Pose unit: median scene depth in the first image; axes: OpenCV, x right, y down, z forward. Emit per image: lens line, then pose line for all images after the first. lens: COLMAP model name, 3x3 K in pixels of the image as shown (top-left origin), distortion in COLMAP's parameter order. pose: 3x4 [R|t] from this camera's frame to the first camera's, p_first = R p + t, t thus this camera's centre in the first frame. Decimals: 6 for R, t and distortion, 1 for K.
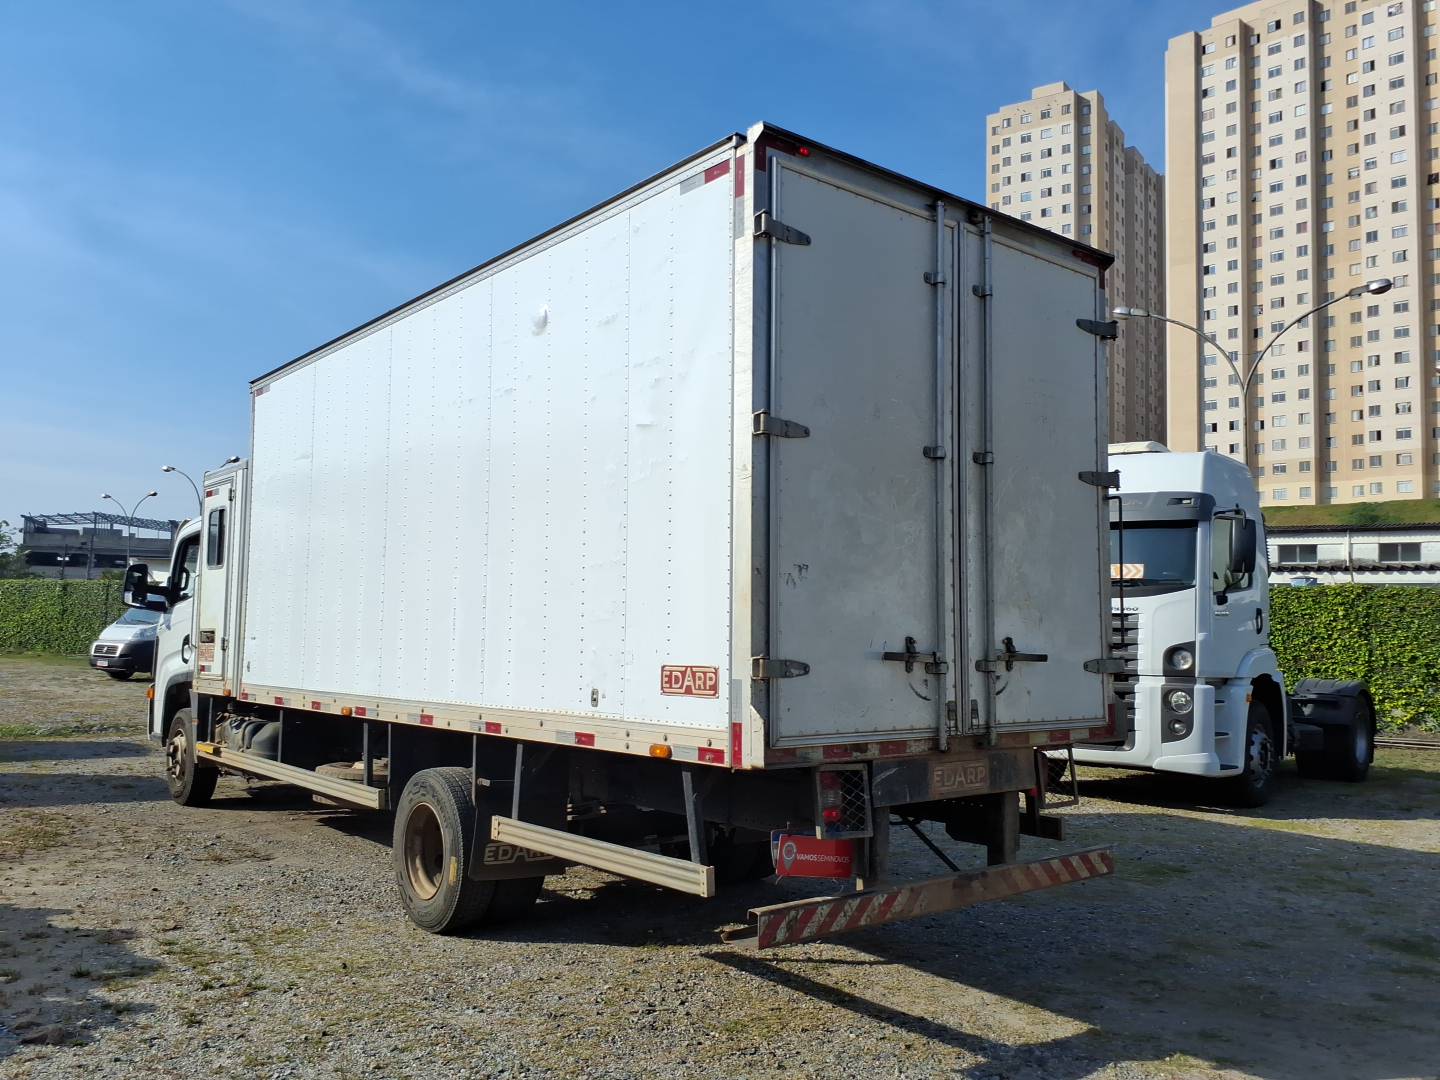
lens RADIAL K [[1127.5, 0, 722.2], [0, 1127.5, 517.9], [0, 0, 1]] dist [0.143412, -0.307849]
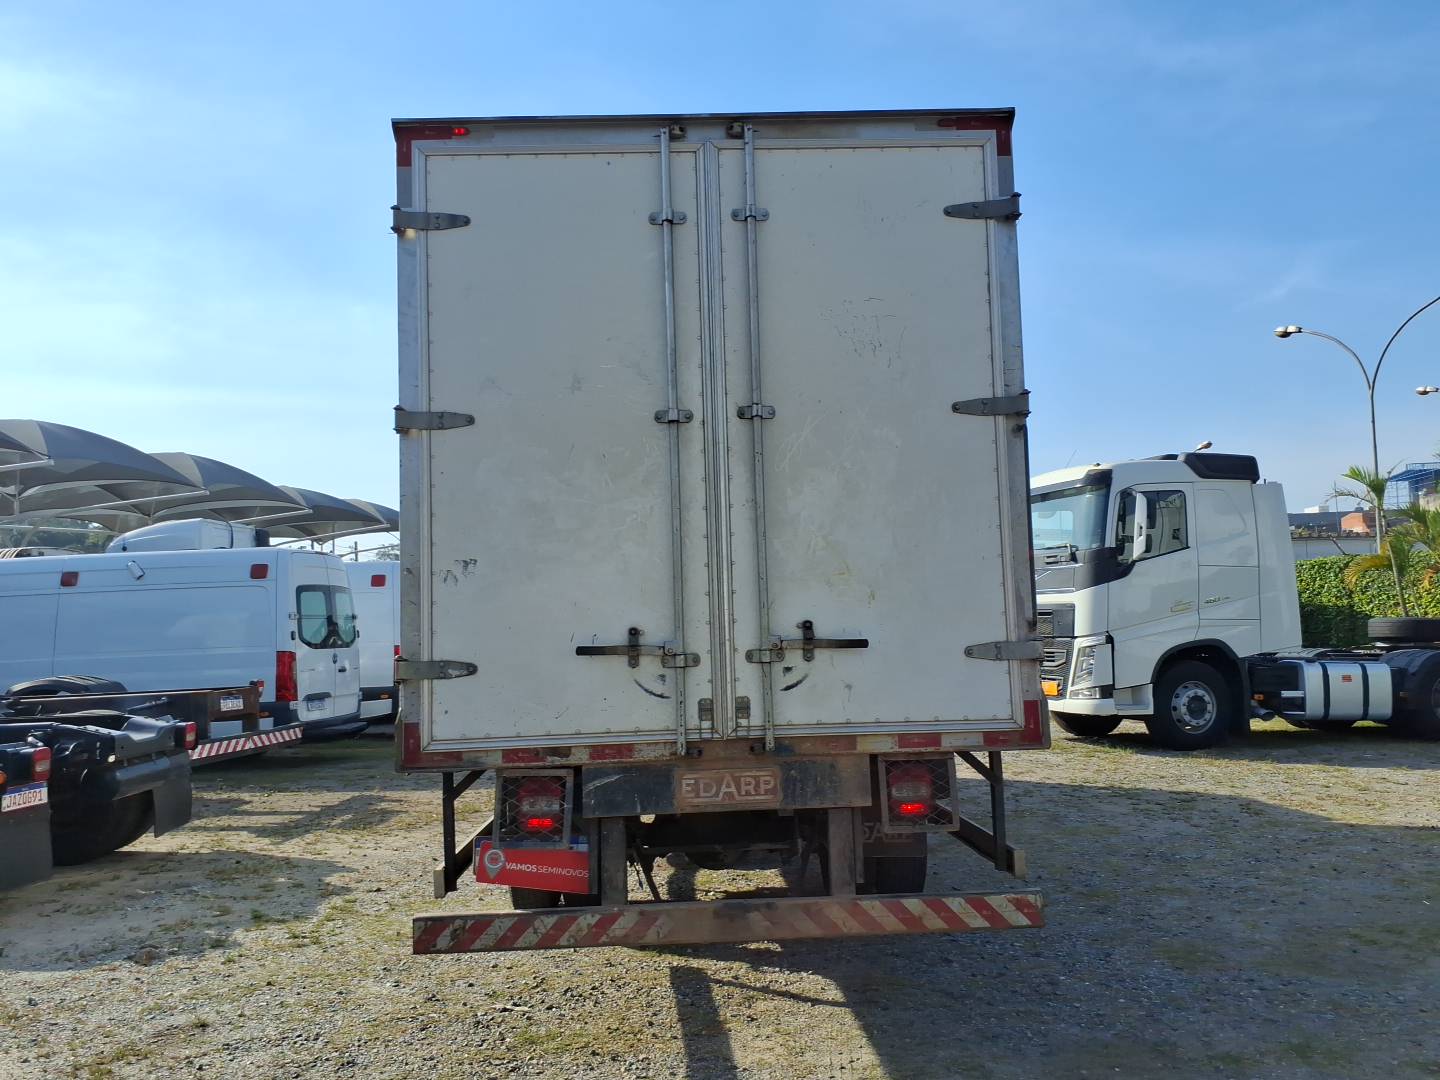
lens RADIAL K [[1127.5, 0, 722.2], [0, 1127.5, 517.9], [0, 0, 1]] dist [0.143412, -0.307849]
pose [[0.791823, -0.104615, -0.601724, 0.726594], [0.104823, 0.993880, -0.034855, 0.054734], [0.601687, -0.035476, 0.797943, 0.319734]]
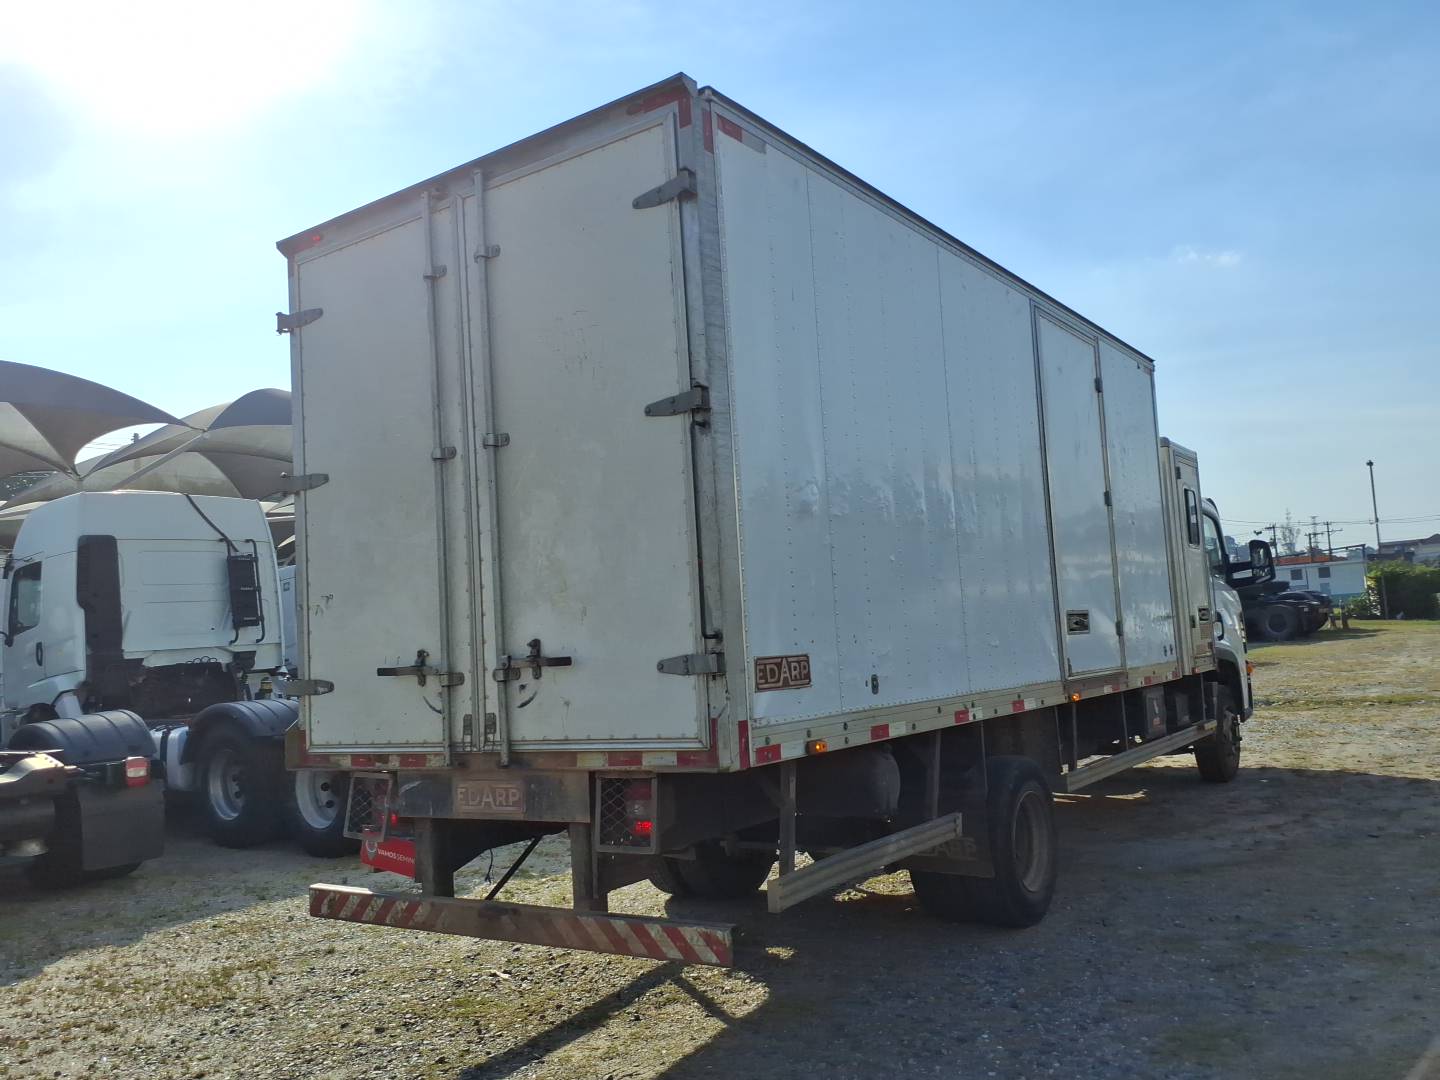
lens RADIAL K [[1127.5, 0, 722.2], [0, 1127.5, 517.9], [0, 0, 1]] dist [0.143412, -0.307849]
pose [[0.276987, -0.135373, -0.951290, 1.141464], [0.167104, 0.981726, -0.091049, 0.120049], [0.946232, -0.133745, 0.294547, 0.922969]]
